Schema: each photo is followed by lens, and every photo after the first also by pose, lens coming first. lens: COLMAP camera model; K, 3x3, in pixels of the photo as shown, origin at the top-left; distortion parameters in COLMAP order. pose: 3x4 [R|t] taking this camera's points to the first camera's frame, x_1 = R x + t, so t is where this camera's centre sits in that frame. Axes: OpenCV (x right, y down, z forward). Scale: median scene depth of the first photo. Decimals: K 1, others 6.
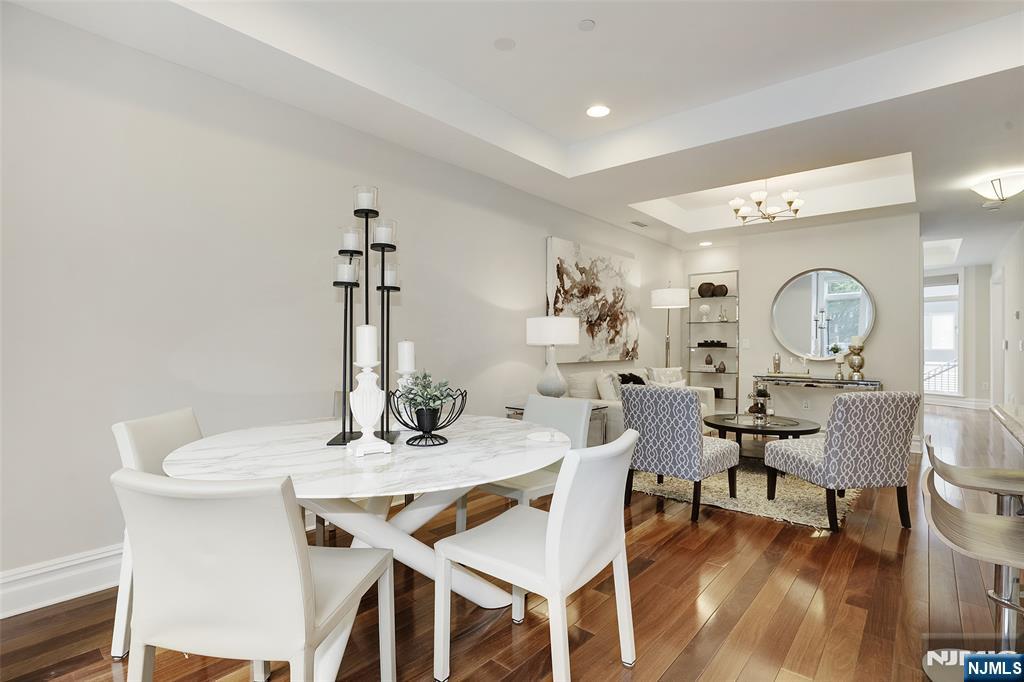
lens RADIAL K [[510.4, 0, 512.0], [0, 510.4, 341.0], [0, 0, 1]] dist [-0.001699, -0.000307]
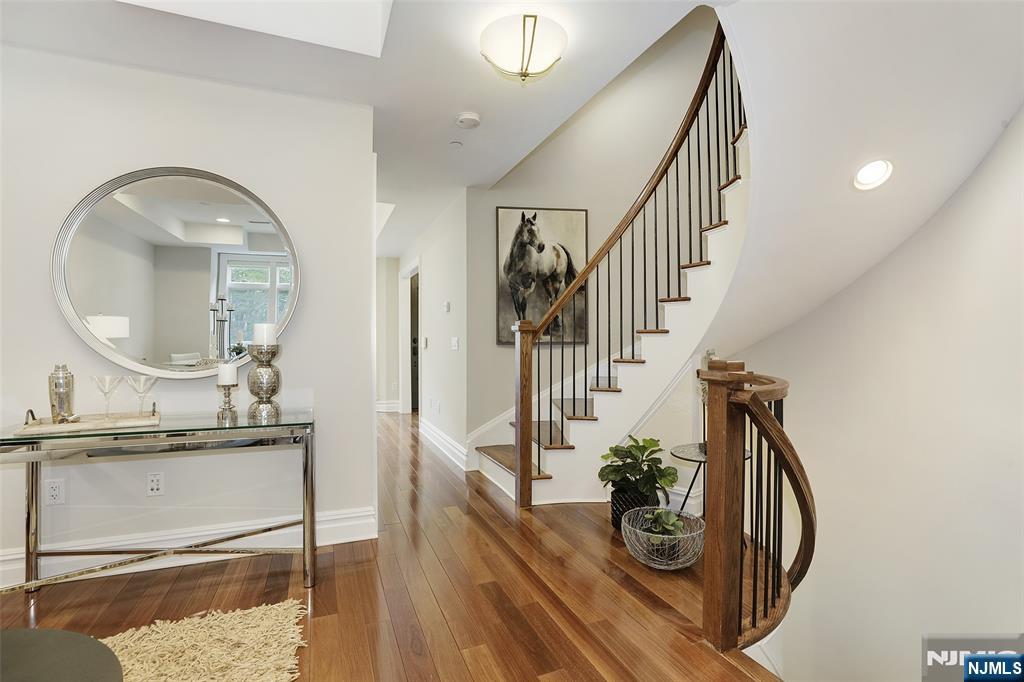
lens RADIAL K [[463.8, 0, 512.0], [0, 463.8, 341.0], [0, 0, 1]] dist [0.000470, 0.000243]
pose [[0.466834, 0.002173, 0.884342, 0.397638], [-0.004386, 0.999990, -0.000142, 0.003909], [-0.884334, -0.003812, 0.466839, 0.589757]]
